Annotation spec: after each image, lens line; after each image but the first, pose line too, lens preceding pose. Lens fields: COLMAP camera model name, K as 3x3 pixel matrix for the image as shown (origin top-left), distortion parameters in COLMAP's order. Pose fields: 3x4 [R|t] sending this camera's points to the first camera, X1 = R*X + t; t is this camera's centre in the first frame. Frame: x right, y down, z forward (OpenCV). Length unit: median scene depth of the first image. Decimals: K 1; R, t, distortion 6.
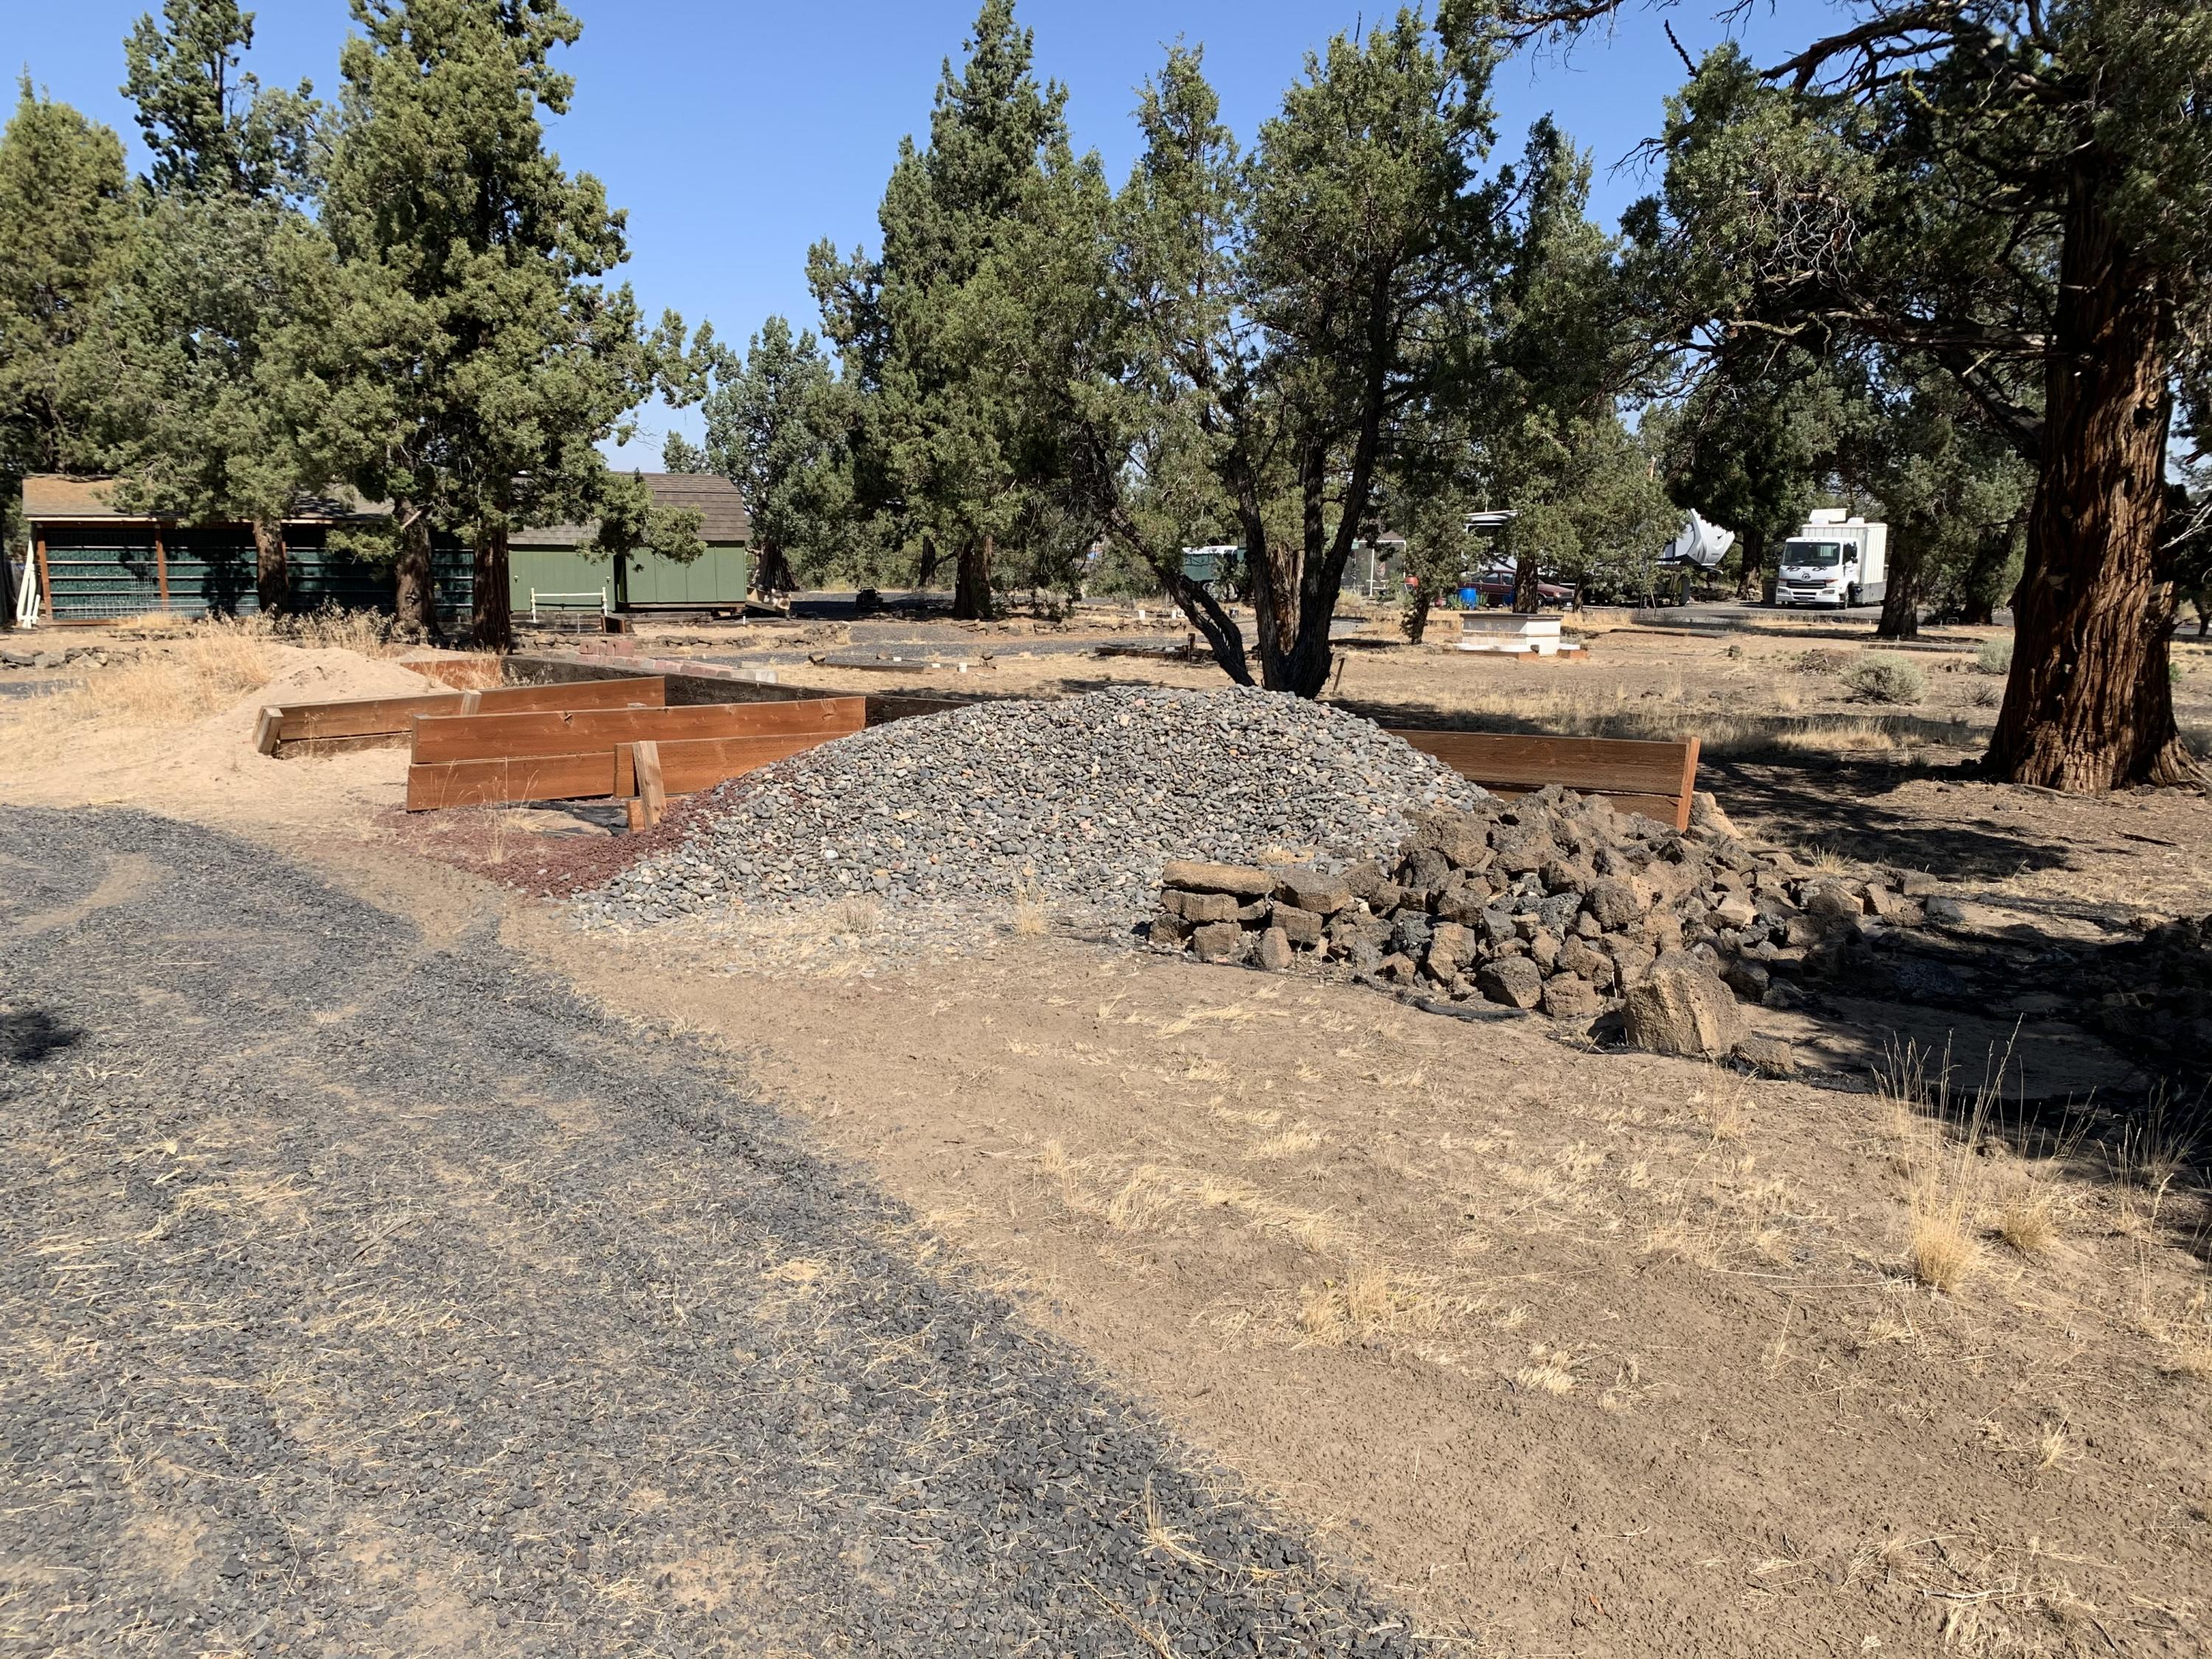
lens RADIAL K [[1698.1, 0, 1104.8], [0, 1698.1, 820.5], [0, 0, 1]] dist [-0.005812, -0.001366]
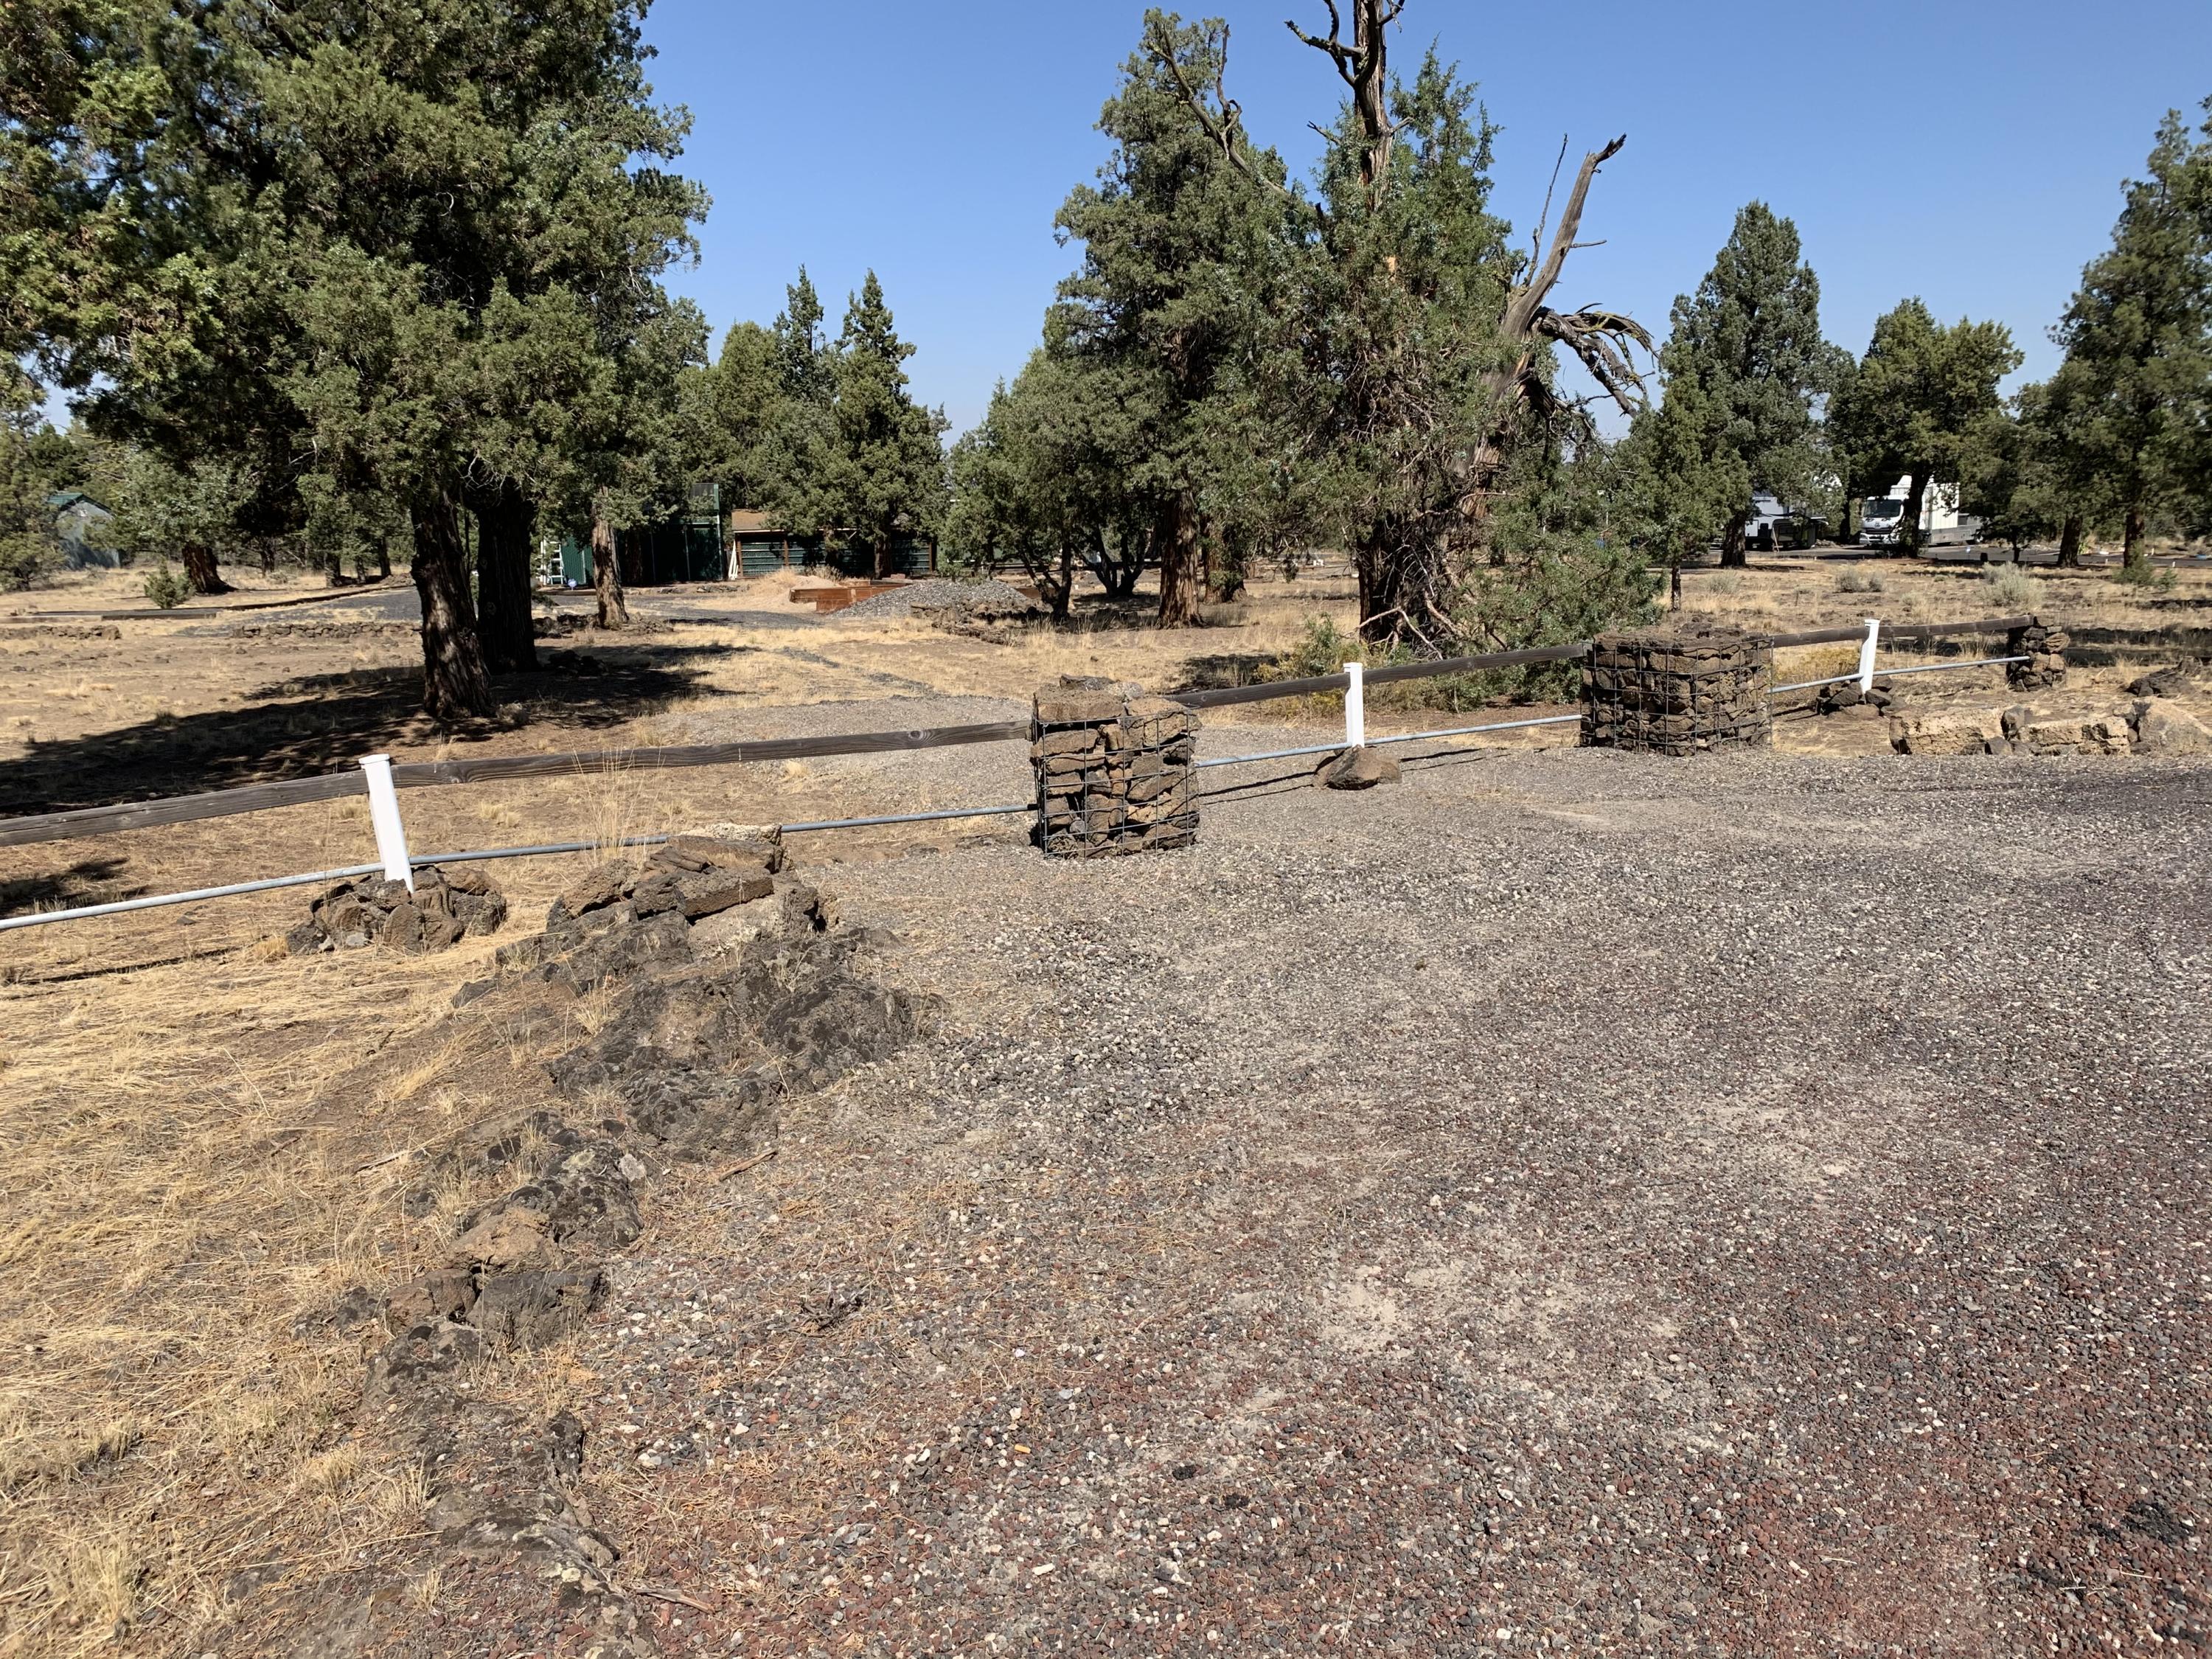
lens RADIAL K [[1698.1, 0, 1108.9], [0, 1698.1, 832.6], [0, 0, 1]] dist [-0.005812, -0.001366]
pose [[0.941881, 0.031910, -0.334427, 0.970525], [-0.021584, 0.999170, 0.034550, 0.216853], [0.335252, -0.025324, 0.941788, -1.563719]]
